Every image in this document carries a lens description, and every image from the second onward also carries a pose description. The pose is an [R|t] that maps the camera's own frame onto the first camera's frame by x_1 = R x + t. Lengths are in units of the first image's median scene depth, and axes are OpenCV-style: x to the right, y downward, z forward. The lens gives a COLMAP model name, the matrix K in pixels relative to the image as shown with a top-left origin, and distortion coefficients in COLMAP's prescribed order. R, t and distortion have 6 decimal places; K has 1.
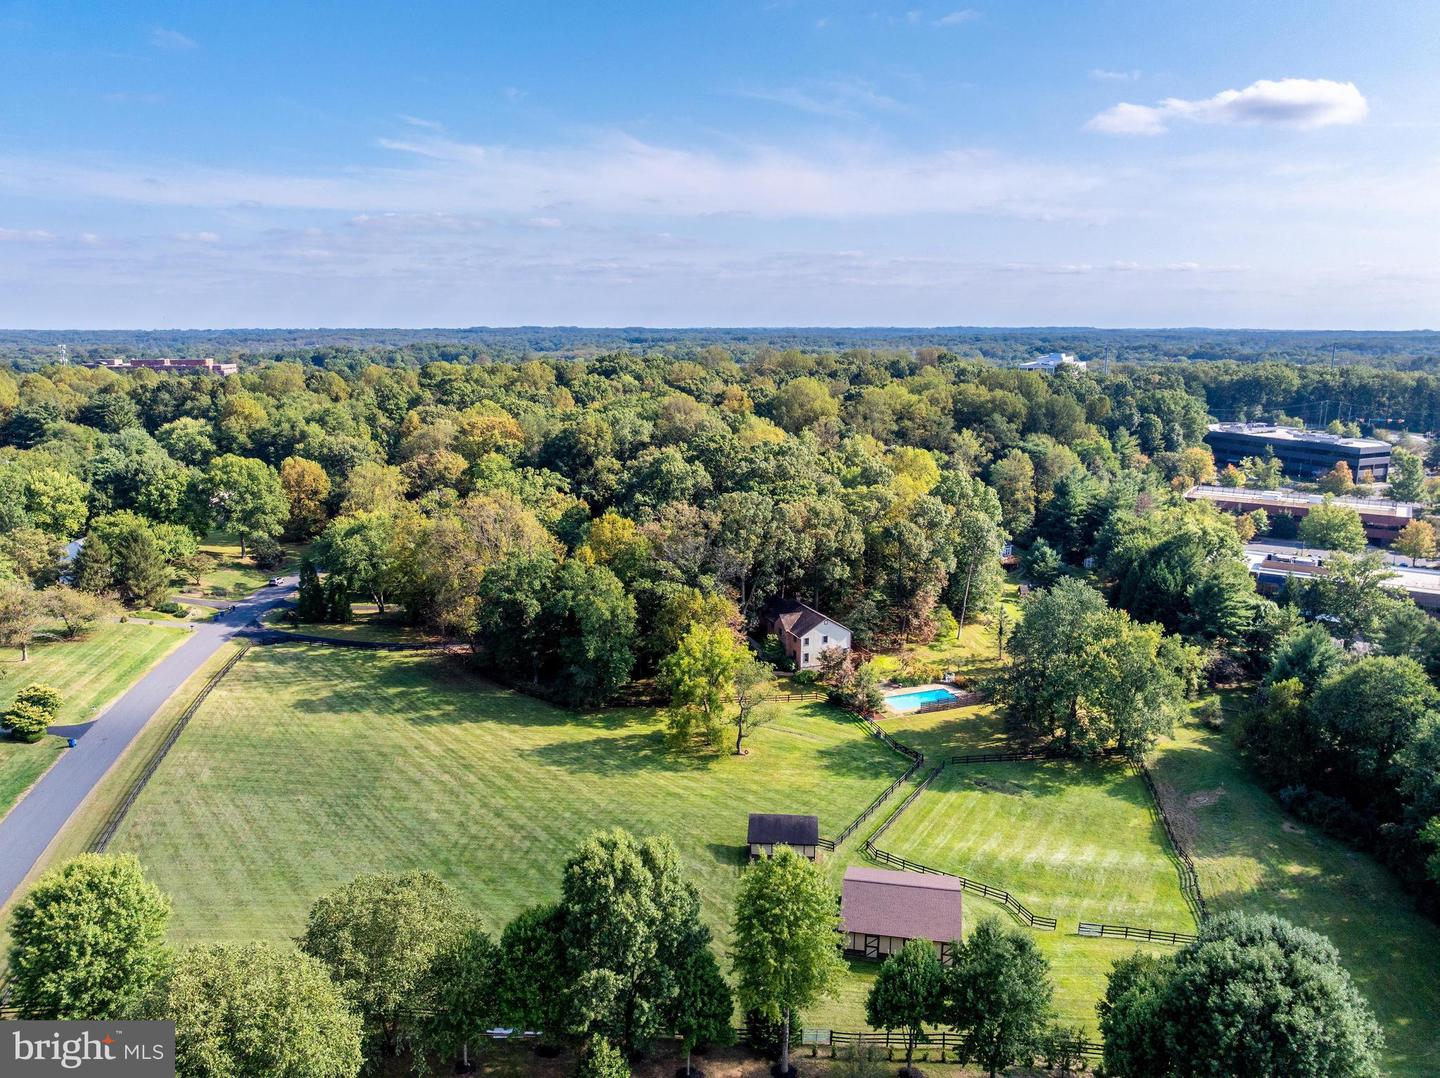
lens RADIAL K [[996.5, 0, 720.4], [0, 996.5, 545.3], [0, 0, 1]] dist [-0.041093, 0.003341]
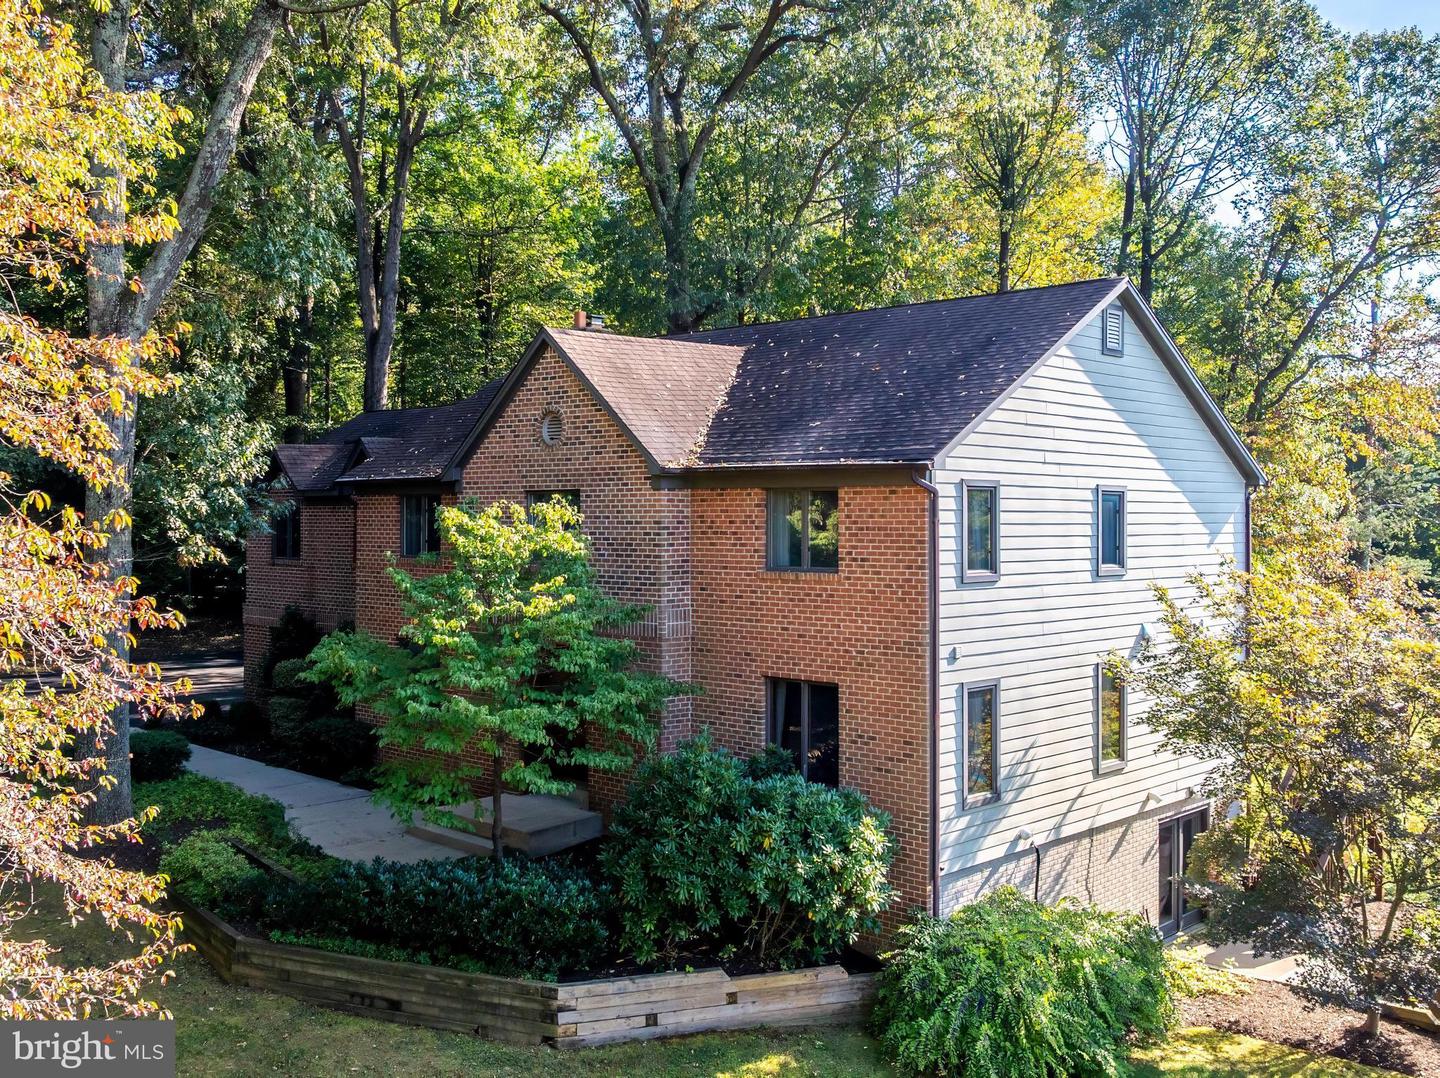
lens RADIAL K [[1390.4, 0, 720.3], [0, 1390.4, 500.9], [0, 0, 1]] dist [-0.000643, 0.003109]
pose [[0.906978, 0.007444, 0.421112, 0.021309], [0.086162, 0.975419, -0.202816, 0.114481], [-0.412271, 0.220234, 0.884042, 0.905550]]
